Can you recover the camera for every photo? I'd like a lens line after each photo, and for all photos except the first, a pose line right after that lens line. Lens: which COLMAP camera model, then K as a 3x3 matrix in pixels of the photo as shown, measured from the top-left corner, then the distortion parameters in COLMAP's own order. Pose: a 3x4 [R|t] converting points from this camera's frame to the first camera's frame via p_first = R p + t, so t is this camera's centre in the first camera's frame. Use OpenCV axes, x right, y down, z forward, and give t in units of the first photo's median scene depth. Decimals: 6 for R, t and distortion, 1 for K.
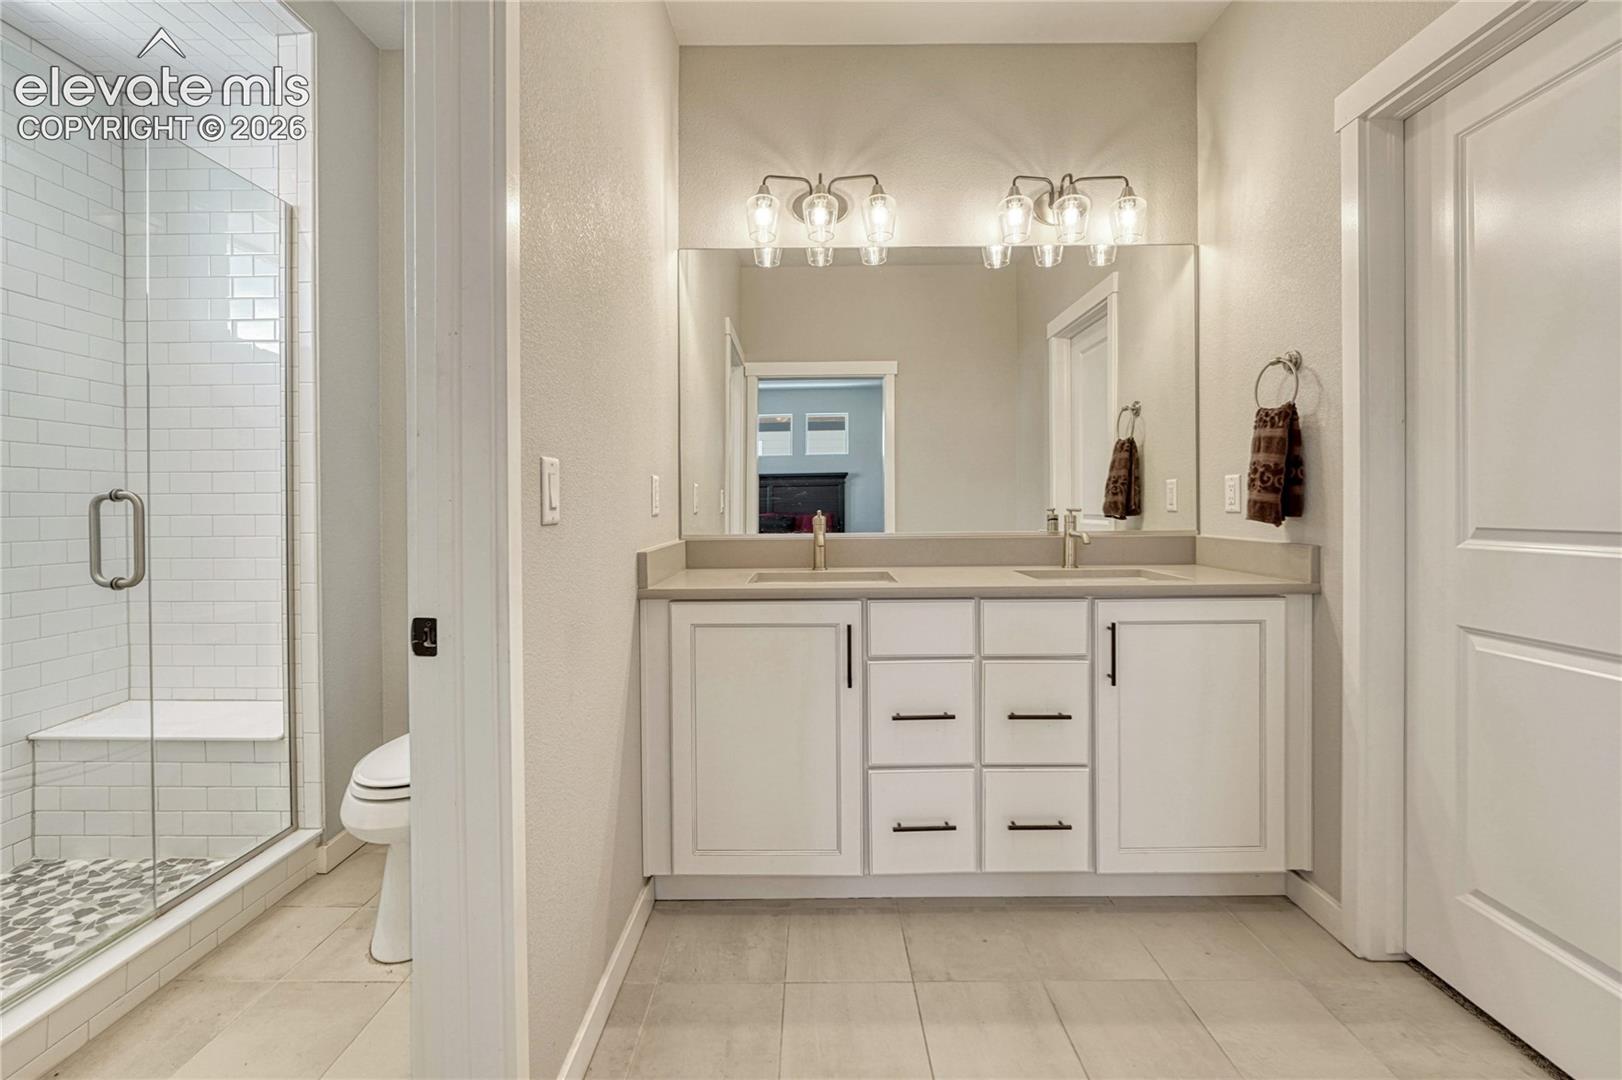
lens RADIAL K [[679.0, 0, 799.4], [0, 679.0, 506.1], [0, 0, 1]] dist [-0.012098, 0.004640]
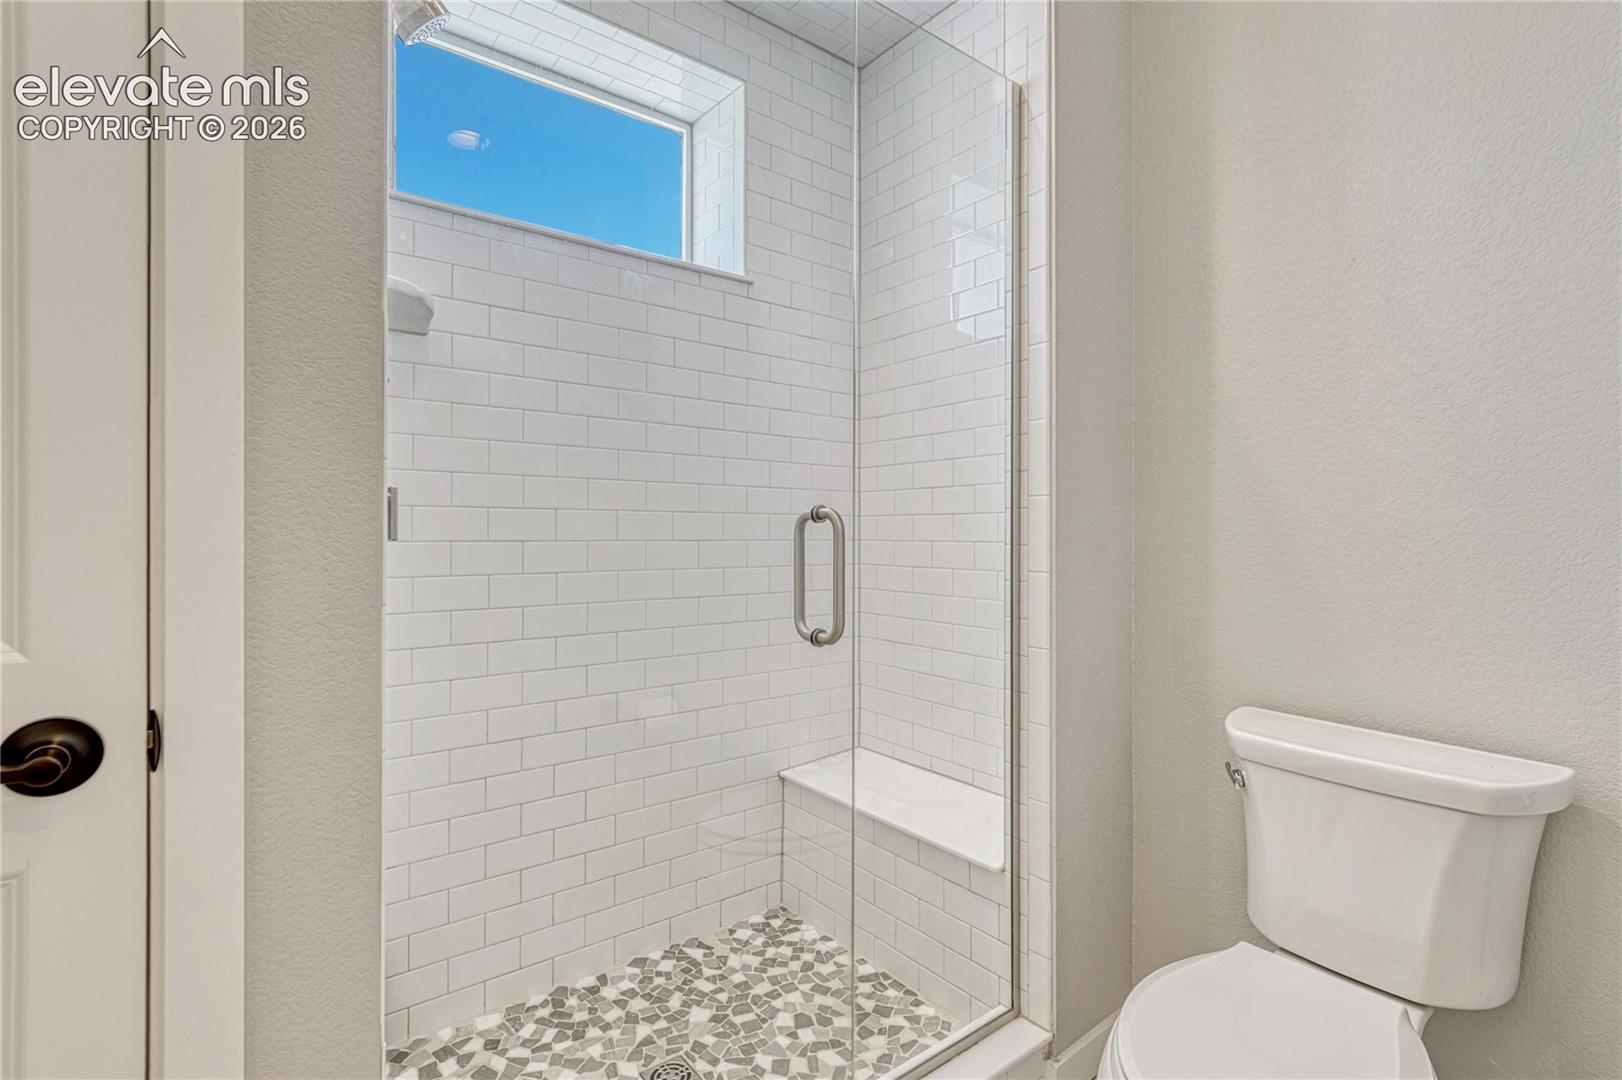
lens RADIAL K [[742.7, 0, 808.0], [0, 742.7, 535.2], [0, 0, 1]] dist [-0.008294, 0.000029]
pose [[0.619940, 0.011169, -0.784570, -0.318556], [-0.007484, 0.999937, 0.008321, 0.000219], [0.784614, 0.000713, 0.619985, 0.399135]]
